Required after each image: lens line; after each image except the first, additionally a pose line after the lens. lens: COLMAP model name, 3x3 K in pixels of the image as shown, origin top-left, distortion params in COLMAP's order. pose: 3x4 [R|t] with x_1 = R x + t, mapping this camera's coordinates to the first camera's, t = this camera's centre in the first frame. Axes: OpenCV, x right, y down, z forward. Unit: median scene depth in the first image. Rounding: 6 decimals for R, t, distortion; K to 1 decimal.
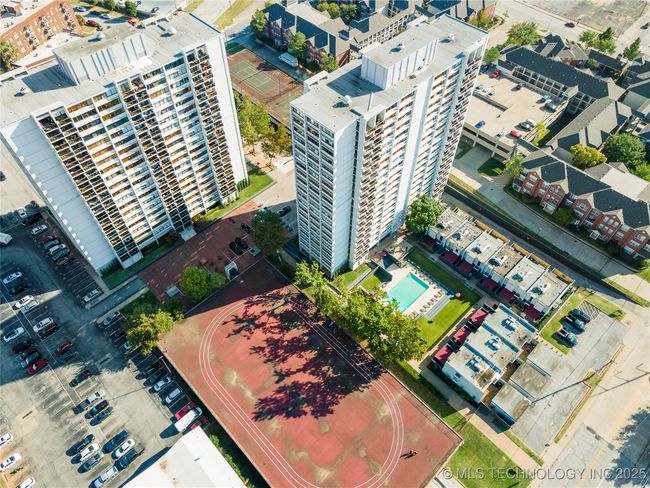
lens RADIAL K [[468.9, 0, 325.2], [0, 468.9, 233.4], [0, 0, 1]] dist [0.007700, 0.062257]
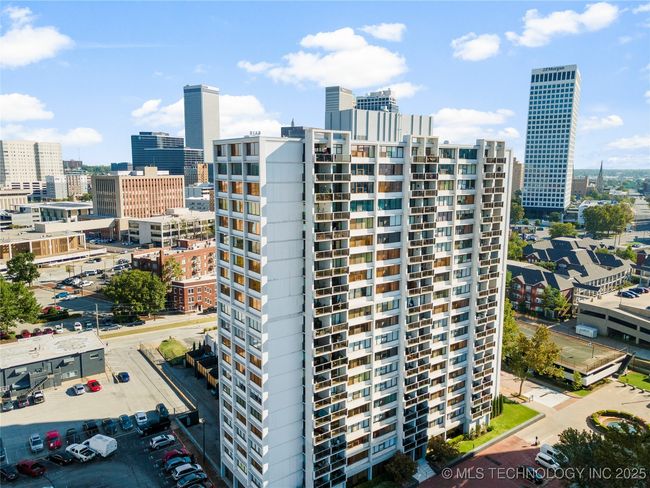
lens RADIAL K [[481.8, 0, 325.0], [0, 481.8, 244.0], [0, 0, 1]] dist [0.028980, 0.001559]
pose [[0.990675, 0.022916, -0.134307, -0.365478], [-0.108020, 0.732877, -0.671731, 0.212360], [0.083038, 0.679975, 0.728518, 0.462866]]
